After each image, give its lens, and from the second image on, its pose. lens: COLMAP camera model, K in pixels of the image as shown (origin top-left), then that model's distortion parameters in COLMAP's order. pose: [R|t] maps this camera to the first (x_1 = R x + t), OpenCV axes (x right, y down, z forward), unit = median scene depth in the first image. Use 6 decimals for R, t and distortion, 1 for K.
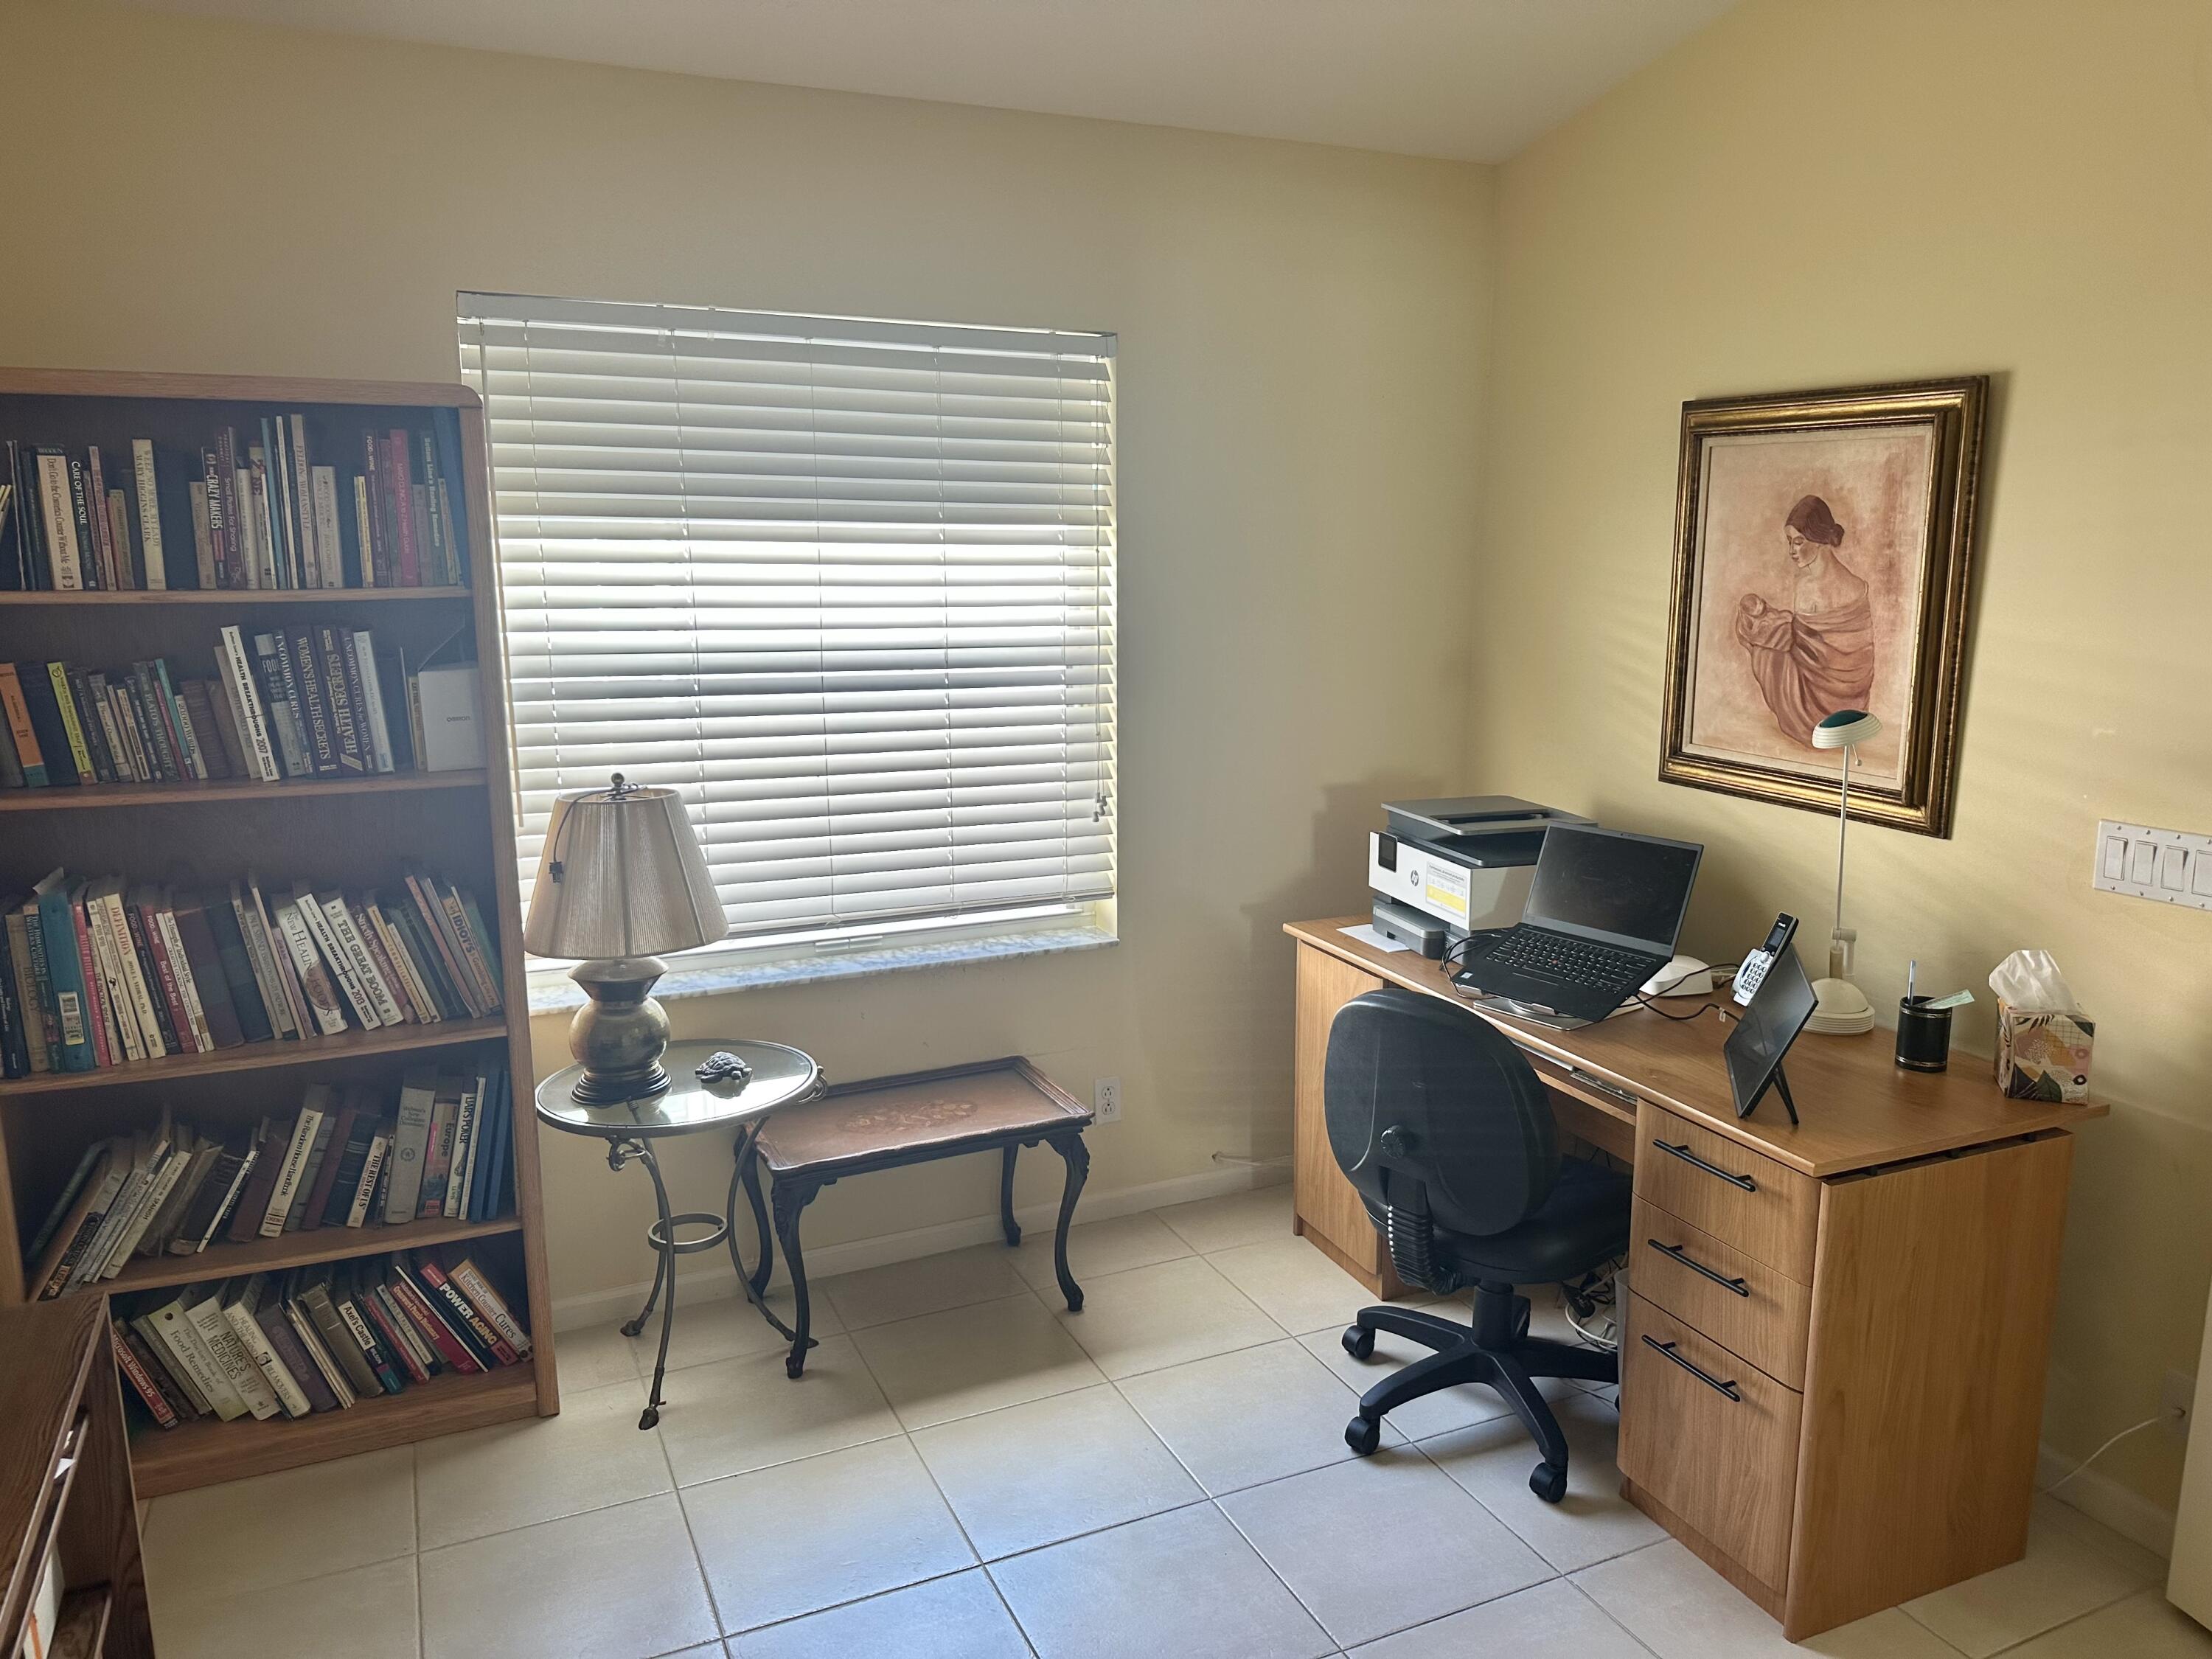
lens RADIAL K [[1573.0, 0, 1118.8], [0, 1573.0, 843.8], [0, 0, 1]] dist [0.046286, -0.057971]
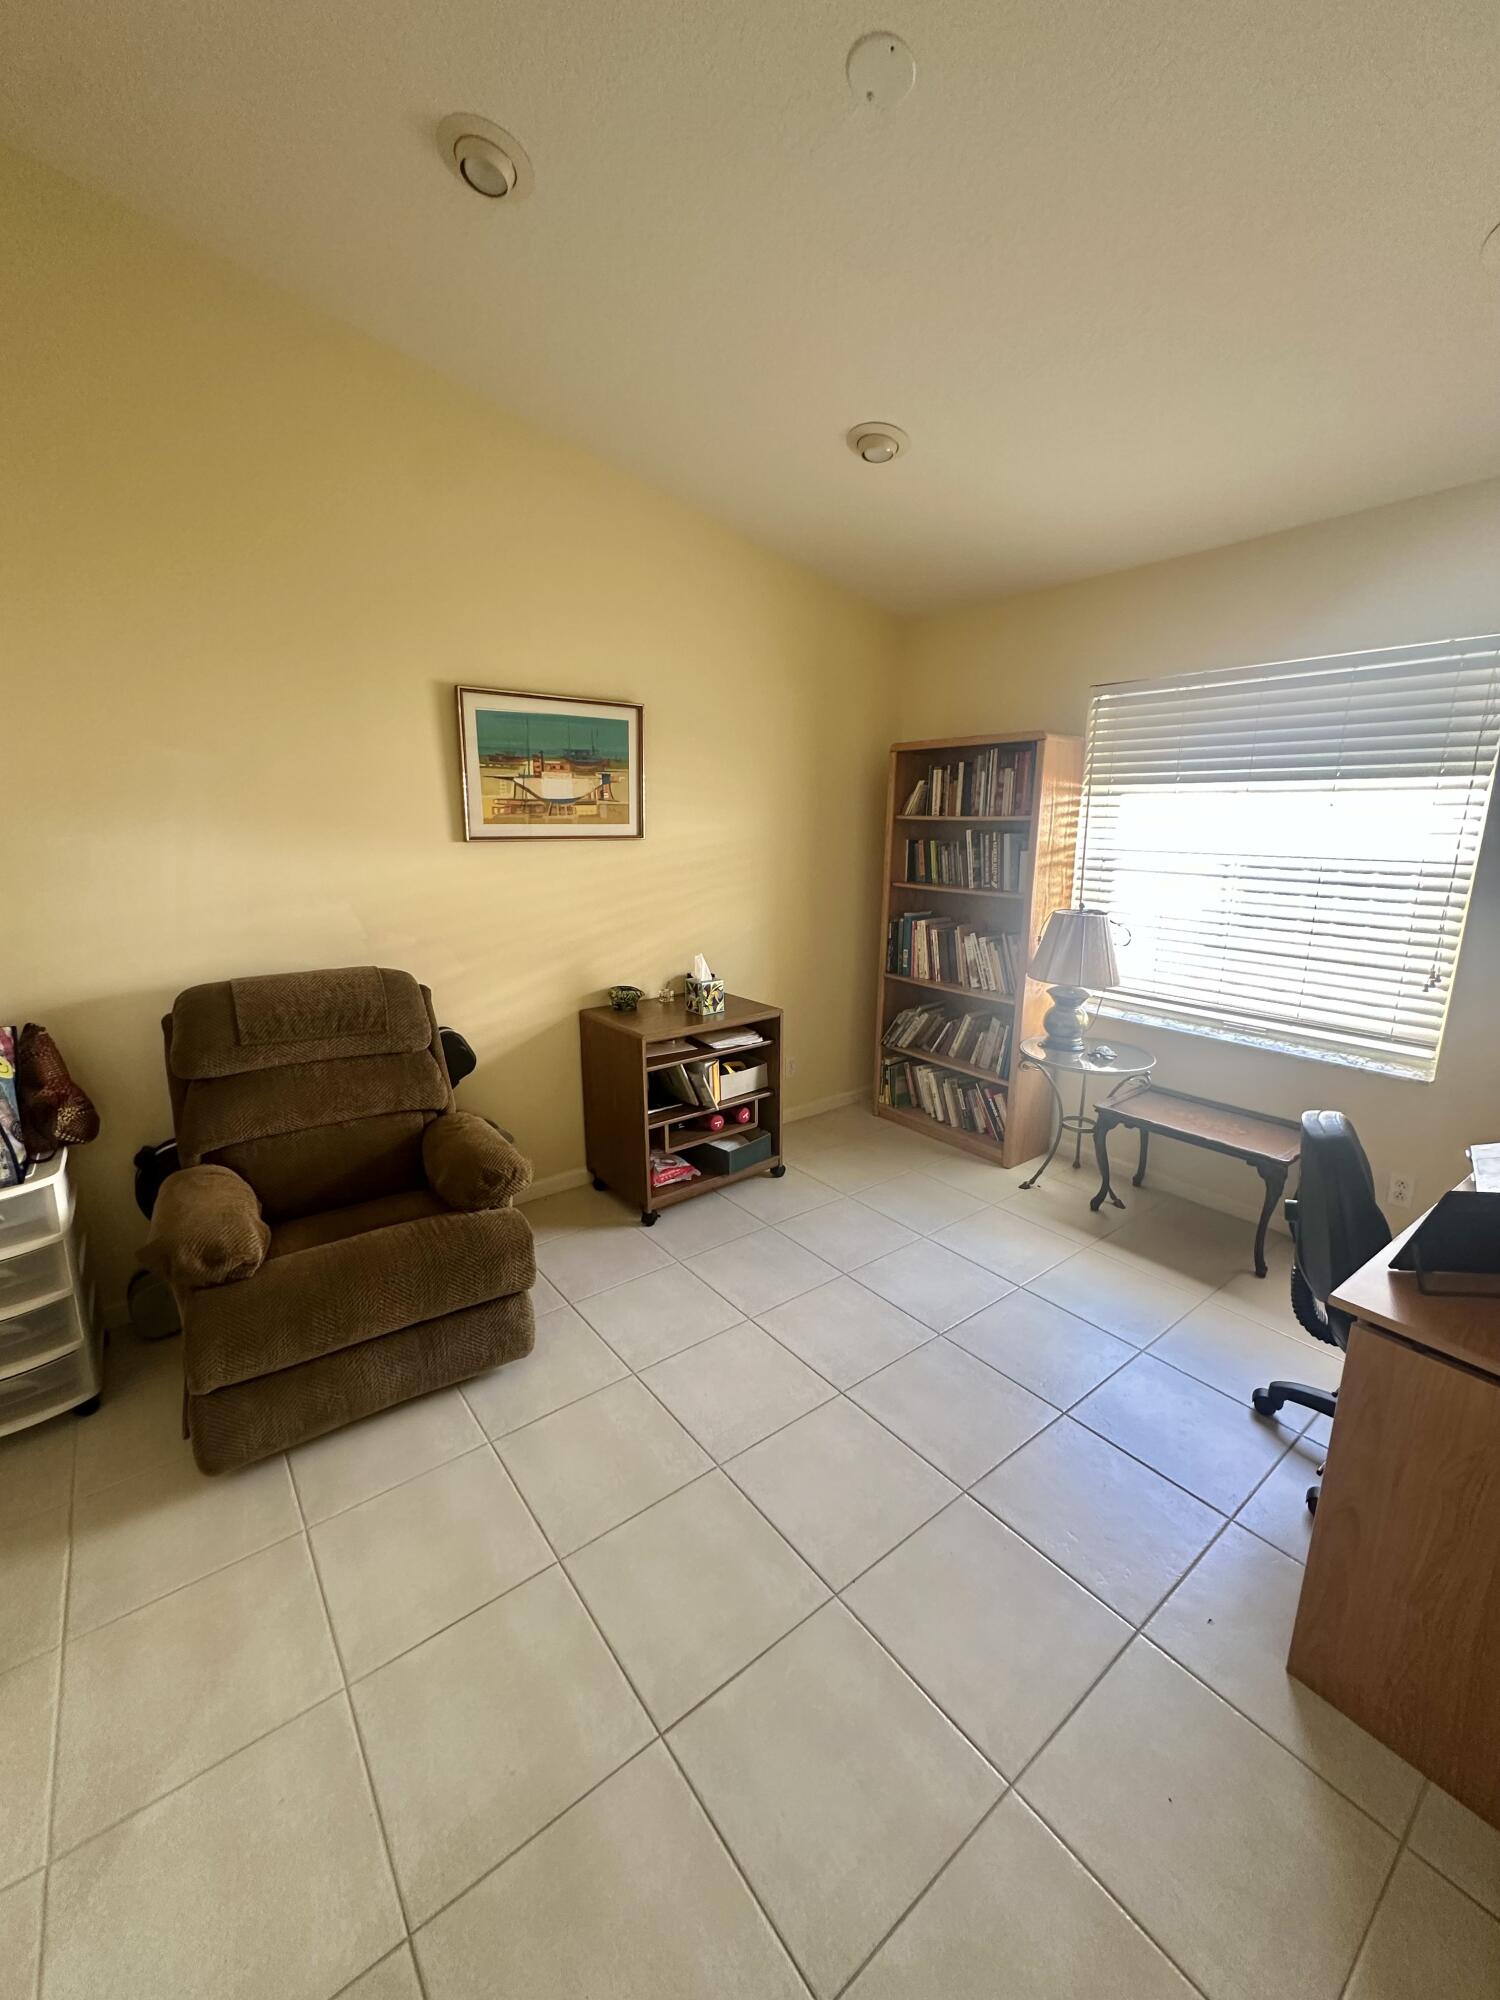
lens RADIAL K [[799.8, 0, 741.3], [0, 799.8, 1004.6], [0, 0, 1]] dist [-0.003909, 0.000909]
pose [[0.210426, 0.228677, -0.950488, 0.685726], [-0.178776, 0.964863, 0.192557, -0.039358], [0.961124, 0.129406, 0.243915, 0.310173]]
